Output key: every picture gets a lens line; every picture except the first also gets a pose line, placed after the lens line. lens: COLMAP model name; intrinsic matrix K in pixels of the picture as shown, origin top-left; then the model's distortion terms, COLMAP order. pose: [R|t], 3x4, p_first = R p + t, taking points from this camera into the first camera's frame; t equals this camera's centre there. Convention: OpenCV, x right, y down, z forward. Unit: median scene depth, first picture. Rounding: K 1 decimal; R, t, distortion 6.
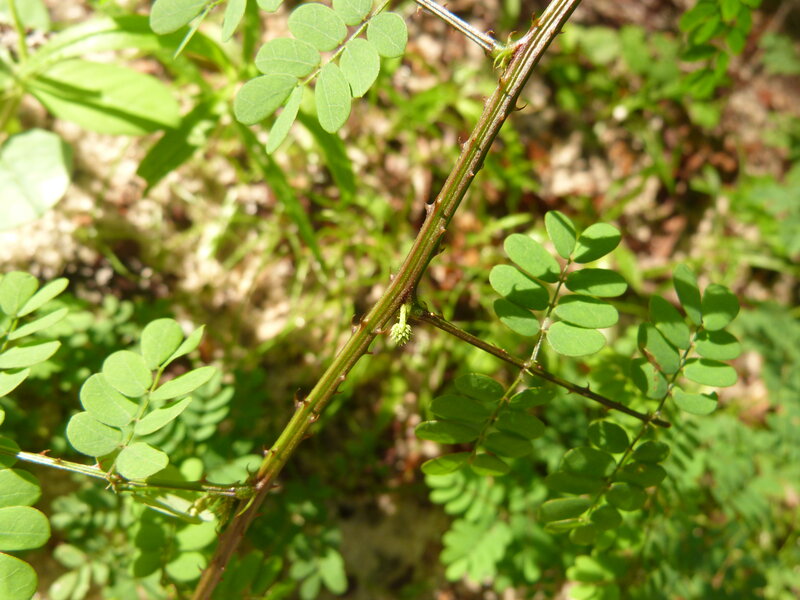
lens RADIAL K [[594.4, 0, 396.7], [0, 594.4, 305.4], [0, 0, 1]] dist [-0.056145, 0.029447]
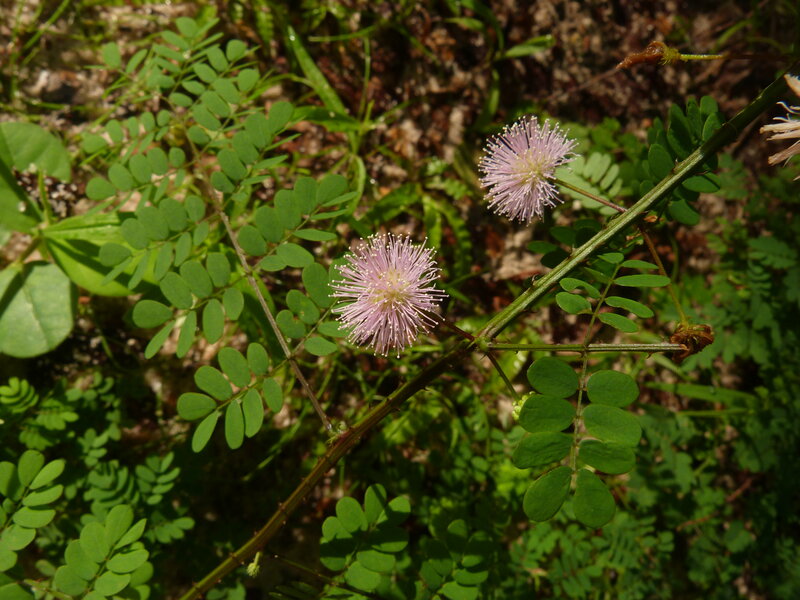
lens RADIAL K [[594.4, 0, 395.6], [0, 594.4, 295.7], [0, 0, 1]] dist [-0.056145, 0.029447]
pose [[0.985584, 0.168708, 0.012736, 0.101789], [-0.169129, 0.980454, 0.100525, -0.384550], [0.004473, -0.101230, 0.994853, -0.237959]]
